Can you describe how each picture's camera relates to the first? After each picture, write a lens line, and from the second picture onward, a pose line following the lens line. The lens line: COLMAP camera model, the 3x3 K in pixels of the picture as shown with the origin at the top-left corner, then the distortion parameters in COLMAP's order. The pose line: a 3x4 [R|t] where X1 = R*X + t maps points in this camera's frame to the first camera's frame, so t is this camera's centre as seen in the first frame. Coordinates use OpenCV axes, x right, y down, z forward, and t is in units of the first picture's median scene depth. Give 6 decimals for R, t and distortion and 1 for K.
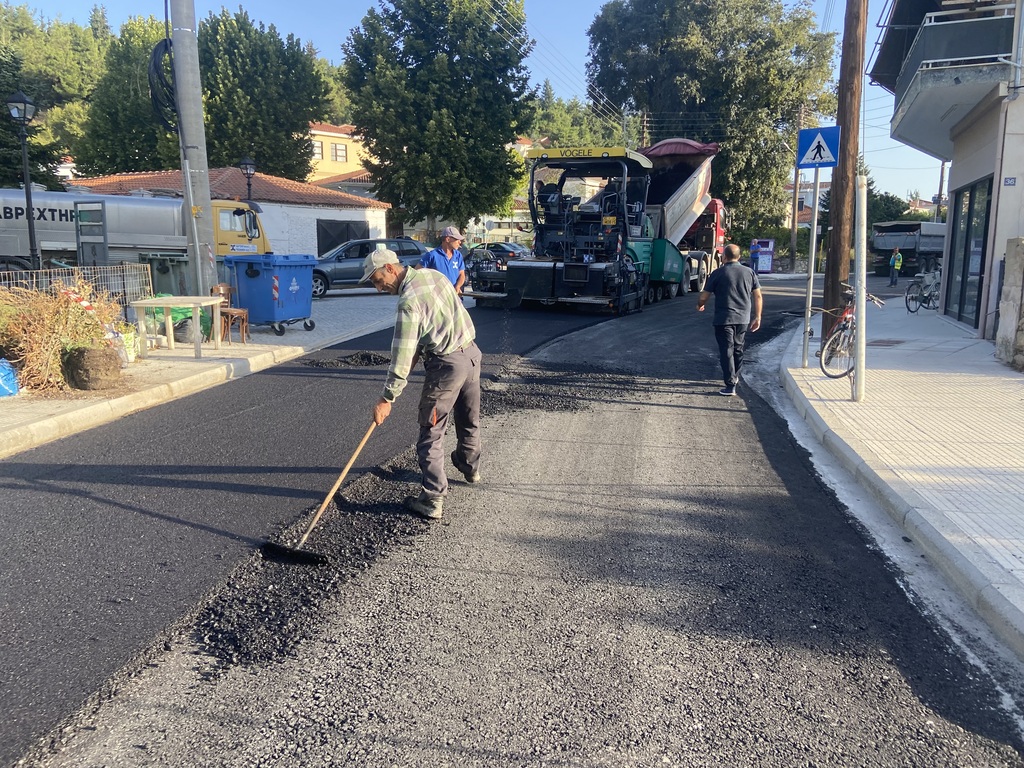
lens RADIAL K [[759.5, 0, 495.4], [0, 759.5, 377.9], [0, 0, 1]] dist [0.115288, -0.150960]
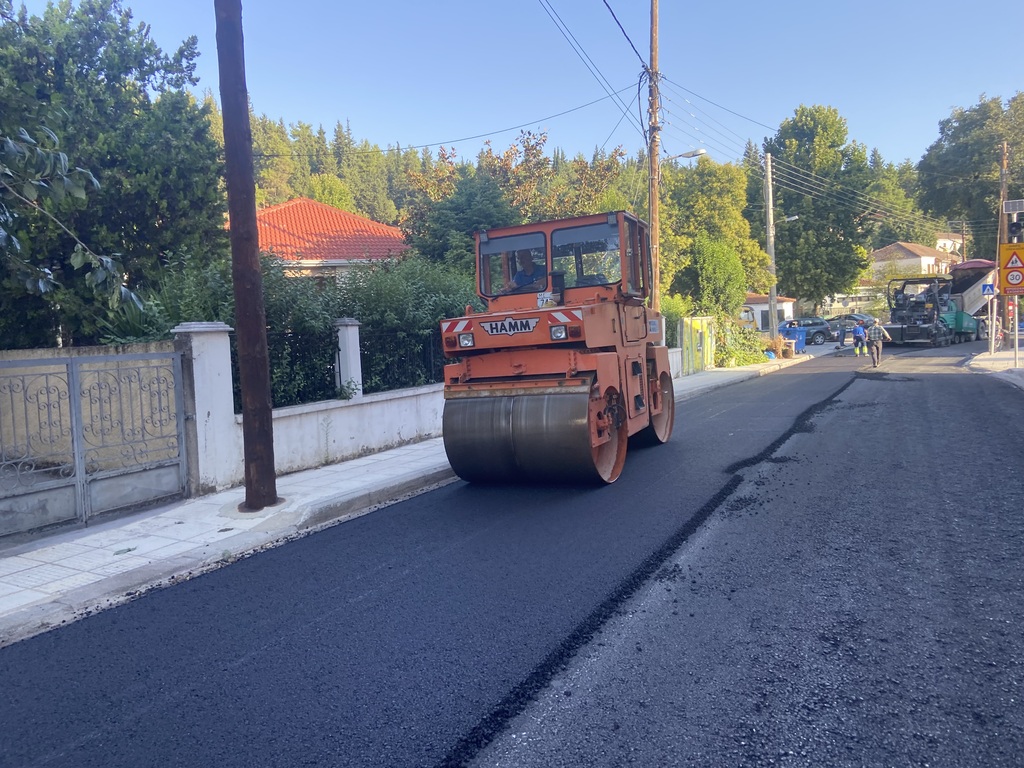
lens RADIAL K [[759.5, 0, 495.4], [0, 759.5, 377.9], [0, 0, 1]] dist [0.115288, -0.150960]
pose [[0.923155, -0.023769, -0.383694, -0.134517], [-0.014091, 0.995324, -0.095561, 0.205760], [0.384171, 0.093624, 0.918503, -1.332378]]
